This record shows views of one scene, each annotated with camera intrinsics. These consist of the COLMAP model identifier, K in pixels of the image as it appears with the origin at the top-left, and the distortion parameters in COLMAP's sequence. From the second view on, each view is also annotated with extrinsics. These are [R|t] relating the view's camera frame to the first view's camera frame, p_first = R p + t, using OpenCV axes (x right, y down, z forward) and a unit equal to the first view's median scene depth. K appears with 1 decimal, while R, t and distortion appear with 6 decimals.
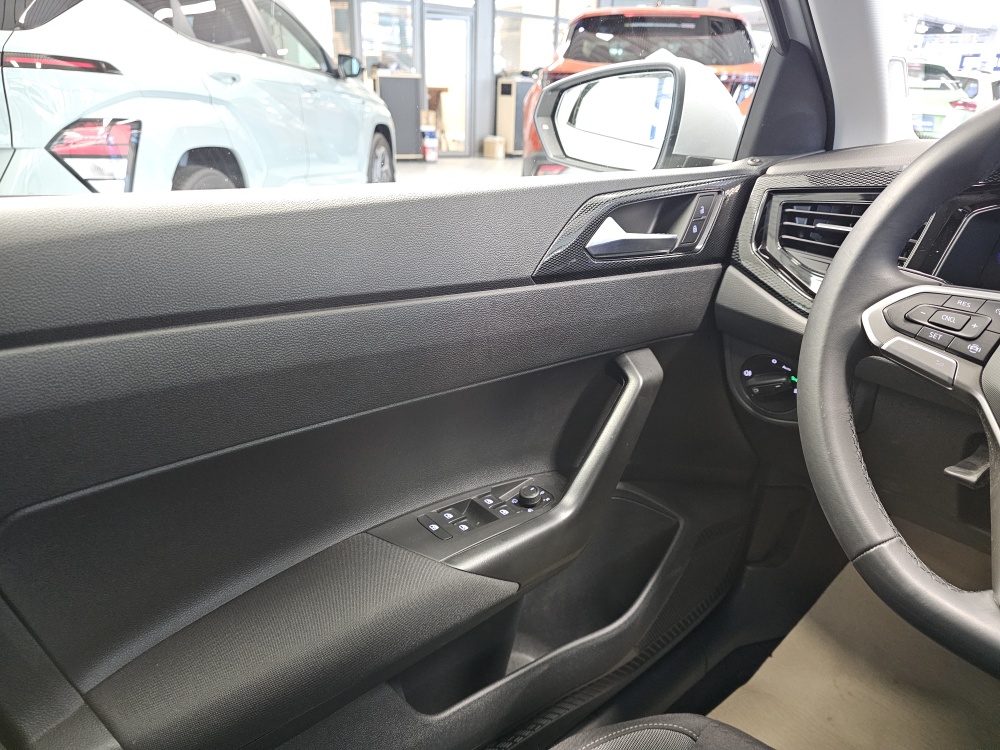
lens RADIAL K [[685.7, 0, 497.1], [0, 685.7, 371.4], [0, 0, 1]] dist [-0.002842, -0.002080]
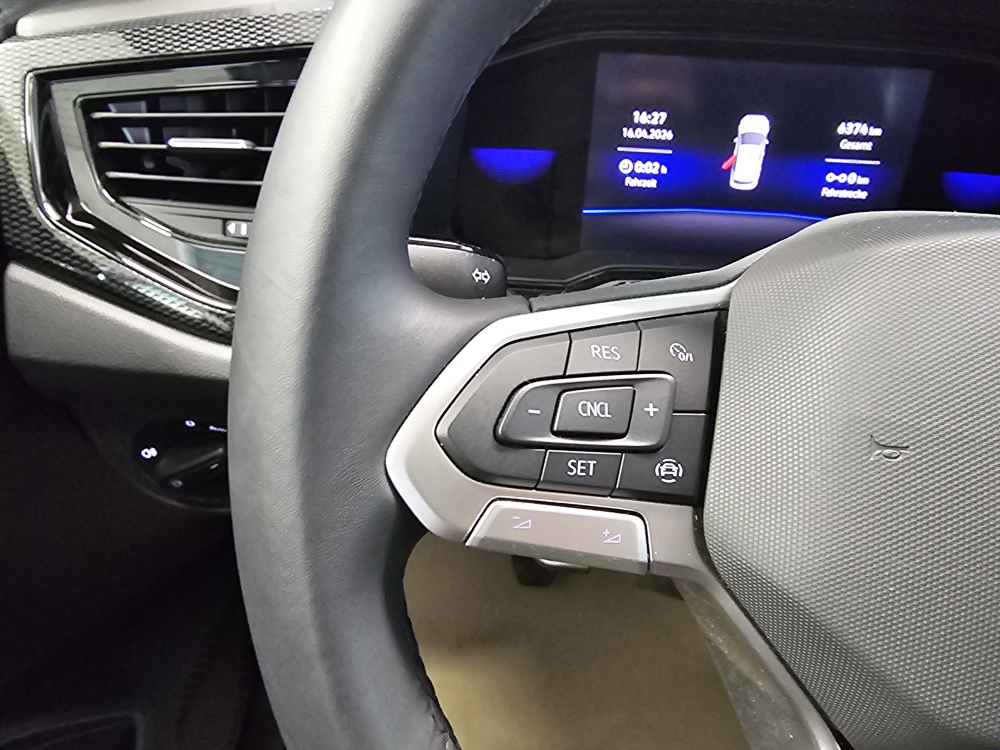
lens RADIAL K [[778.0, 0, 561.2], [0, 778.0, 374.7], [0, 0, 1]] dist [-0.007262, -0.006151]
pose [[0.655569, -0.347769, 0.670288, 0.225594], [0.254222, 0.937468, 0.237751, -0.120413], [-0.711056, 0.014539, 0.702985, 0.433047]]
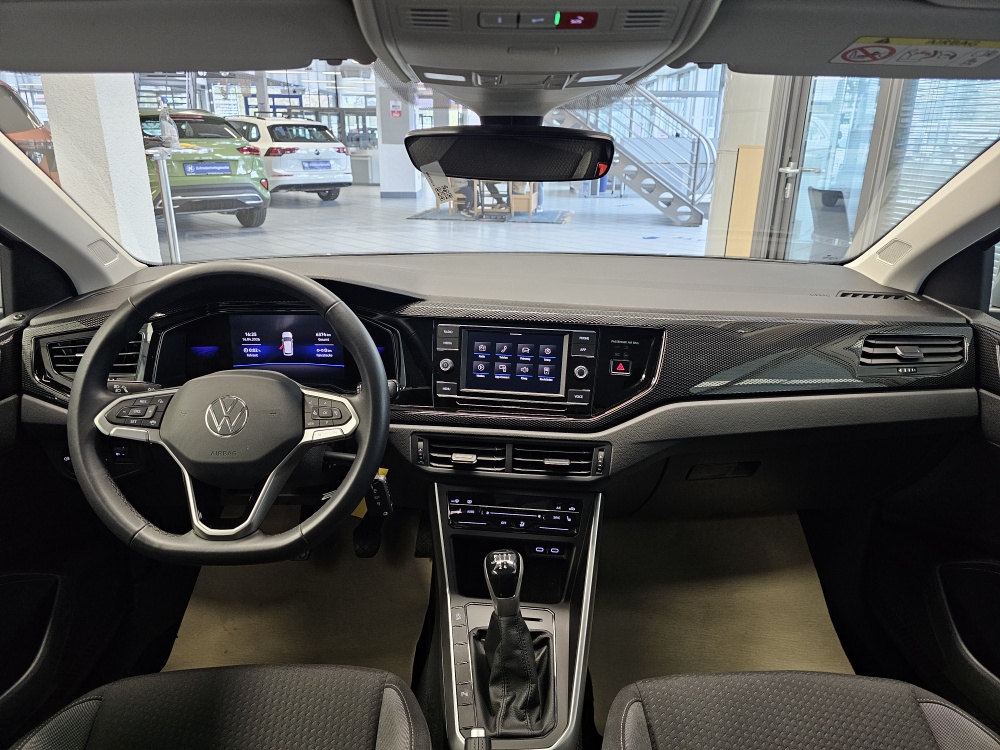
lens RADIAL K [[685.7, 0, 497.1], [0, 685.7, 371.4], [0, 0, 1]] dist [-0.002842, -0.002080]
pose [[0.629914, -0.265051, 0.730039, -0.062777], [0.303511, 0.949228, 0.082746, -0.020532], [-0.714905, 0.169452, 0.678378, -0.674525]]
